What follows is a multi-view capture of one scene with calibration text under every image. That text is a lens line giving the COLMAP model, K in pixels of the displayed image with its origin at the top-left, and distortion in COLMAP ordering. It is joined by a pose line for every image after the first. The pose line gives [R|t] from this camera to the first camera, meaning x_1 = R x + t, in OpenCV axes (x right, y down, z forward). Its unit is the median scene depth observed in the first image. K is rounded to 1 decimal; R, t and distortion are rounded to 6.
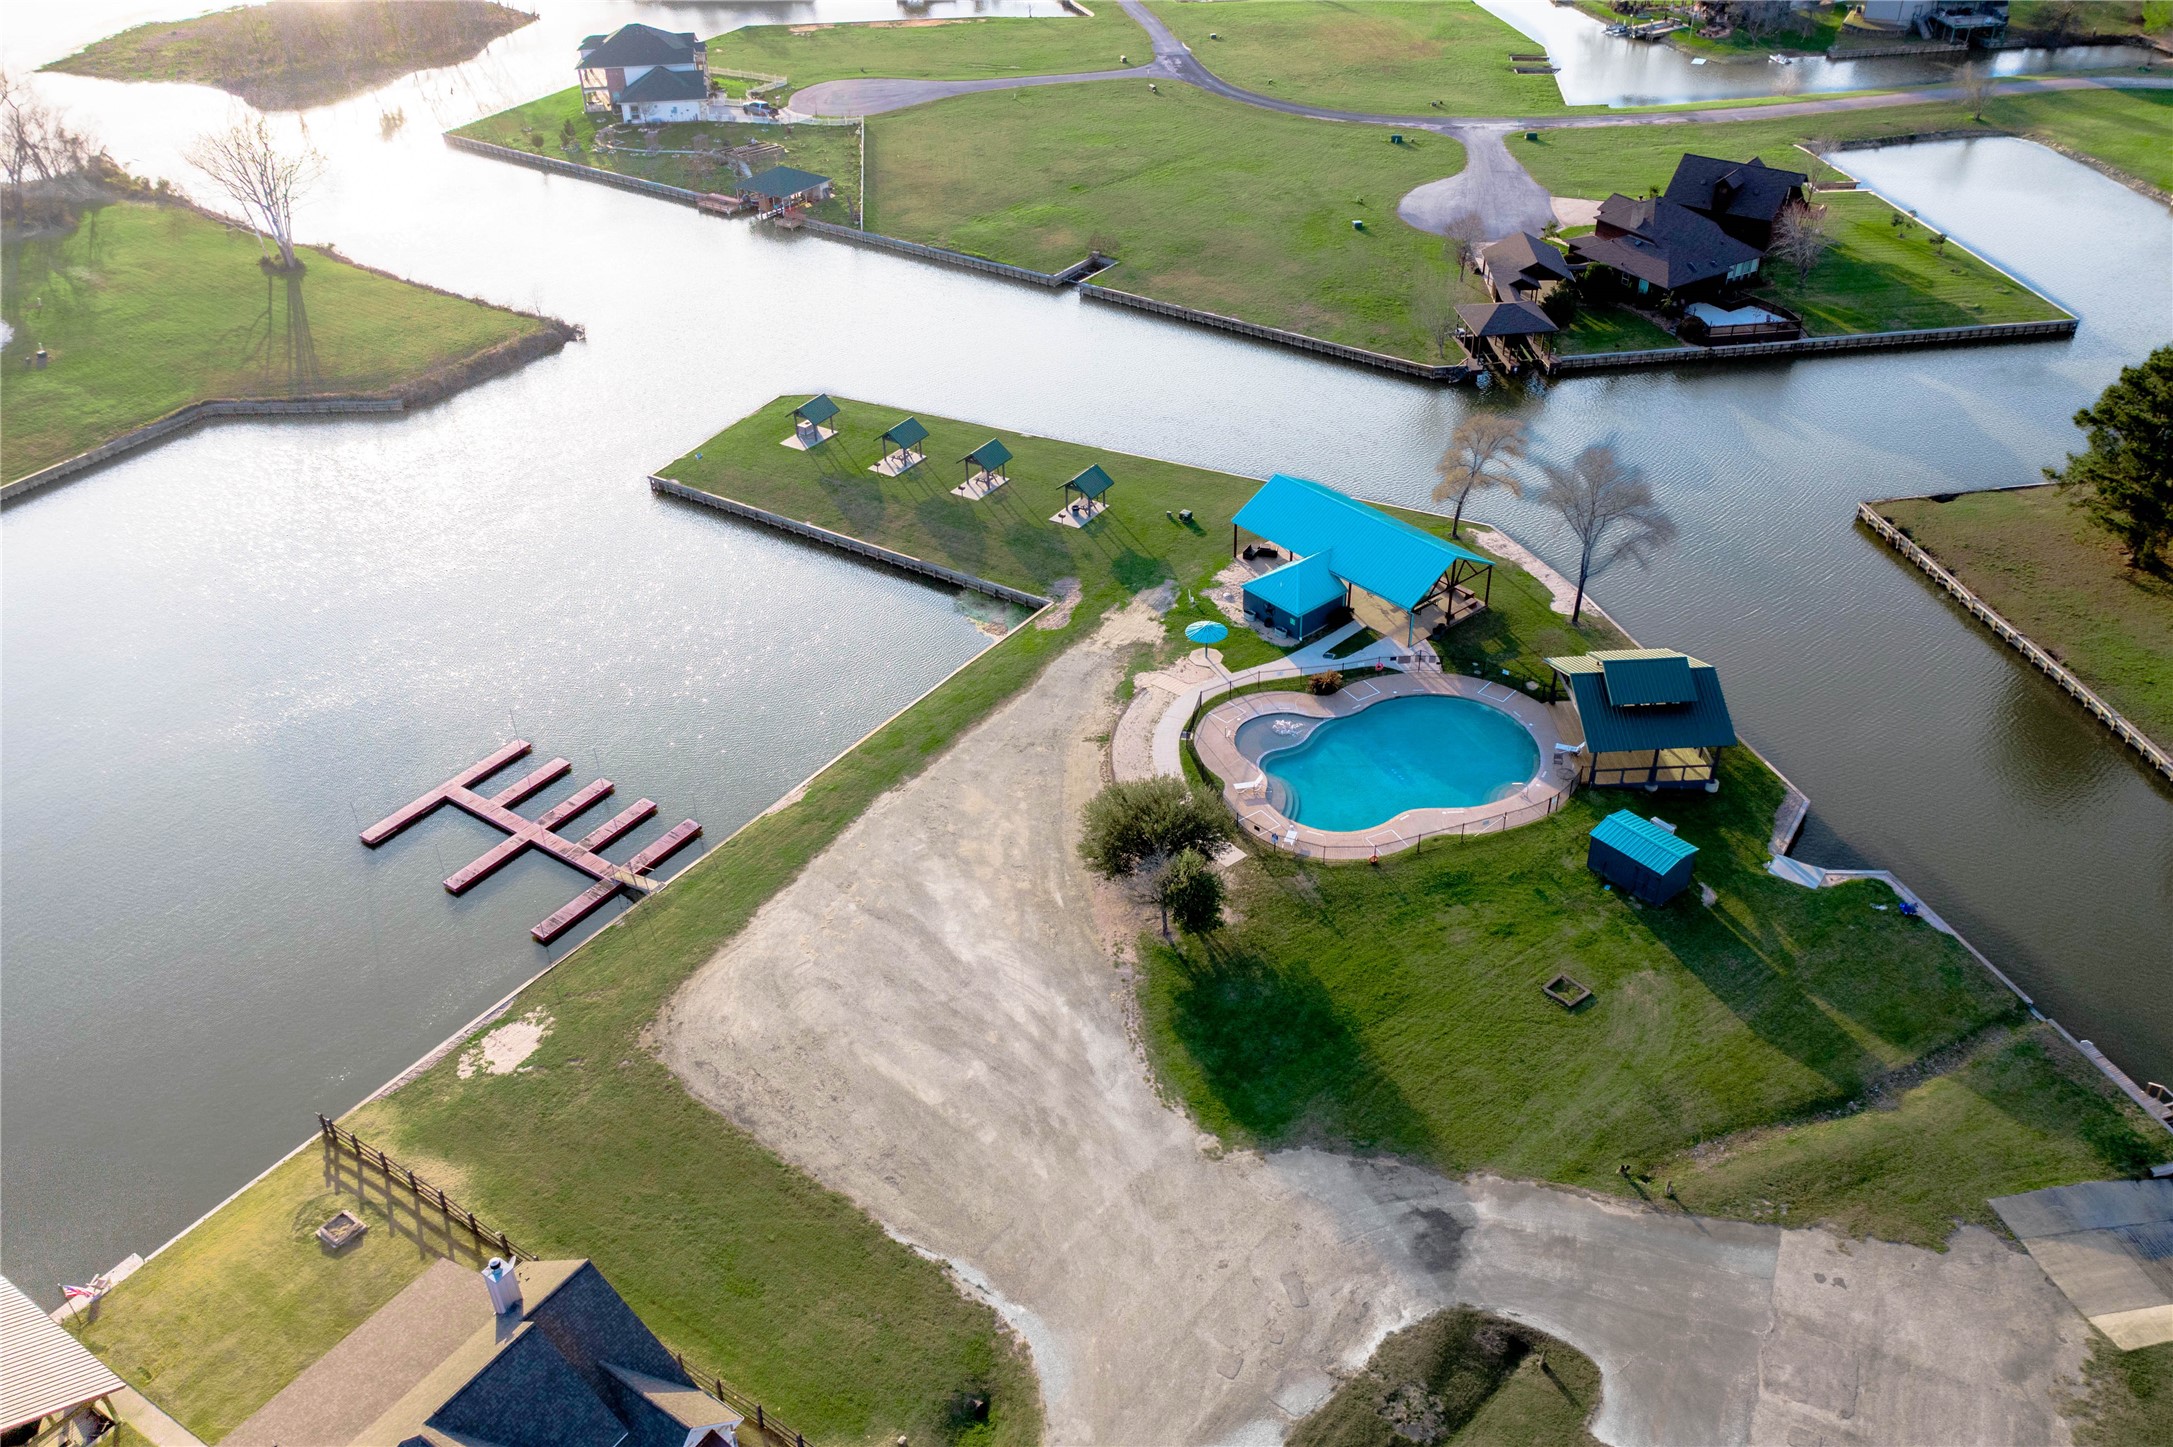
lens RADIAL K [[1710.7, 0, 1086.5], [0, 1710.7, 723.5], [0, 0, 1]] dist [-0.009072, -0.005073]
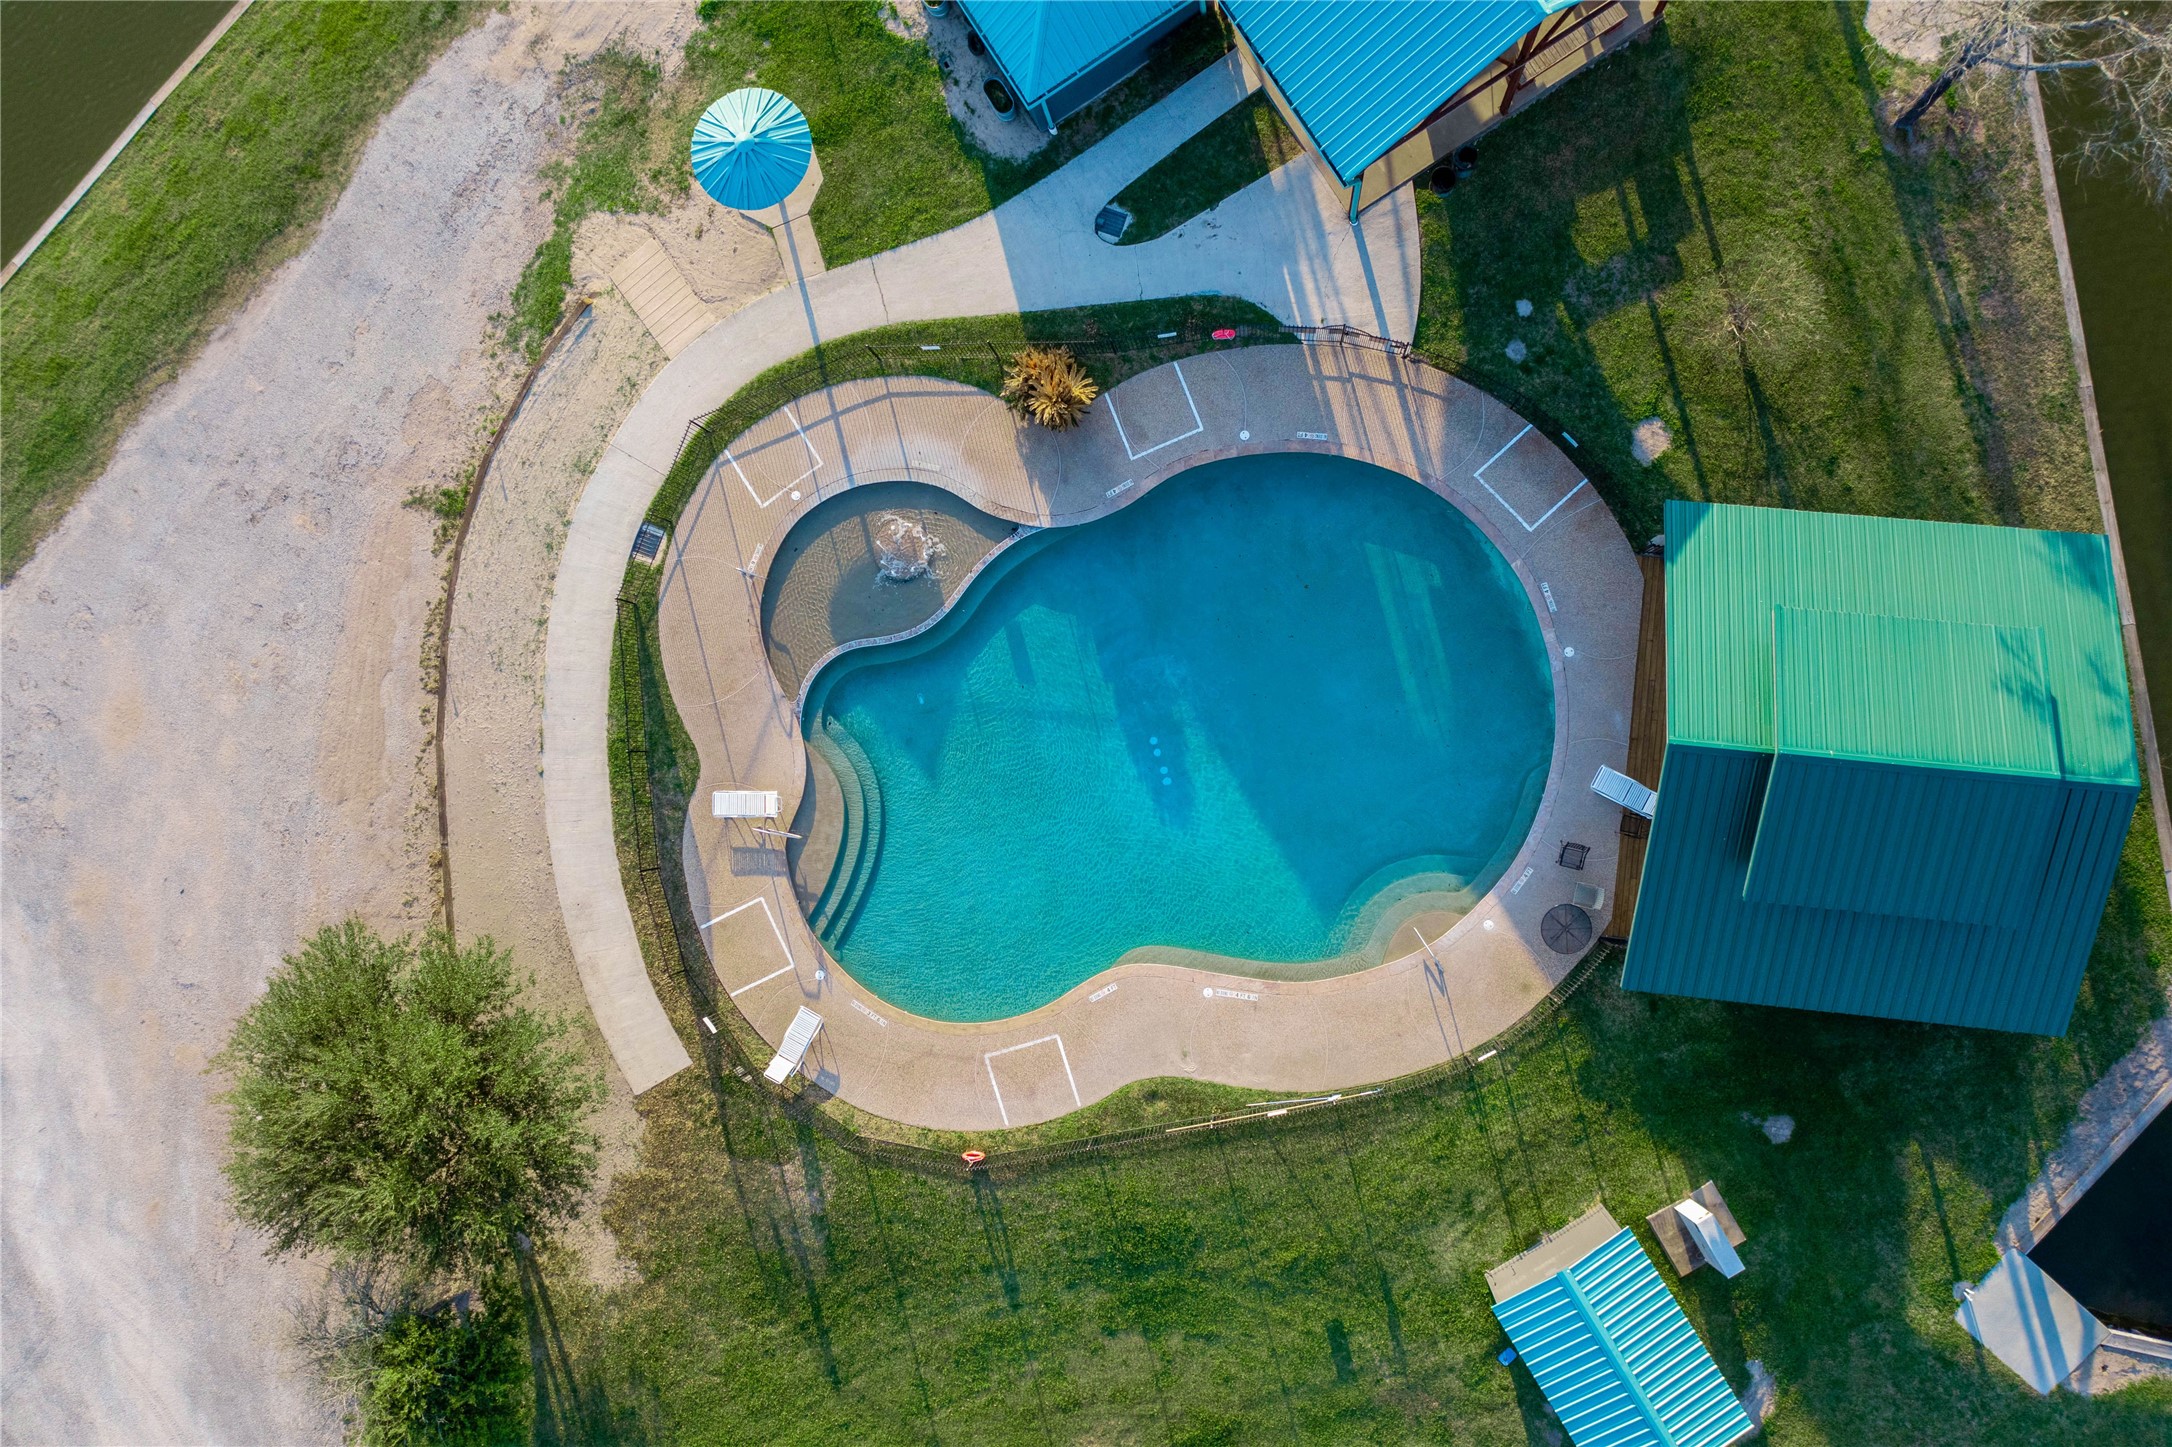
lens RADIAL K [[1709.9, 0, 1086.0], [0, 1709.9, 723.5], [0, 0, 1]] dist [-0.009072, -0.005073]
pose [[0.986435, 0.142424, -0.081623, 0.202247], [-0.016386, 0.580176, 0.814326, -0.297867], [0.163335, -0.801942, 0.574640, 0.809753]]
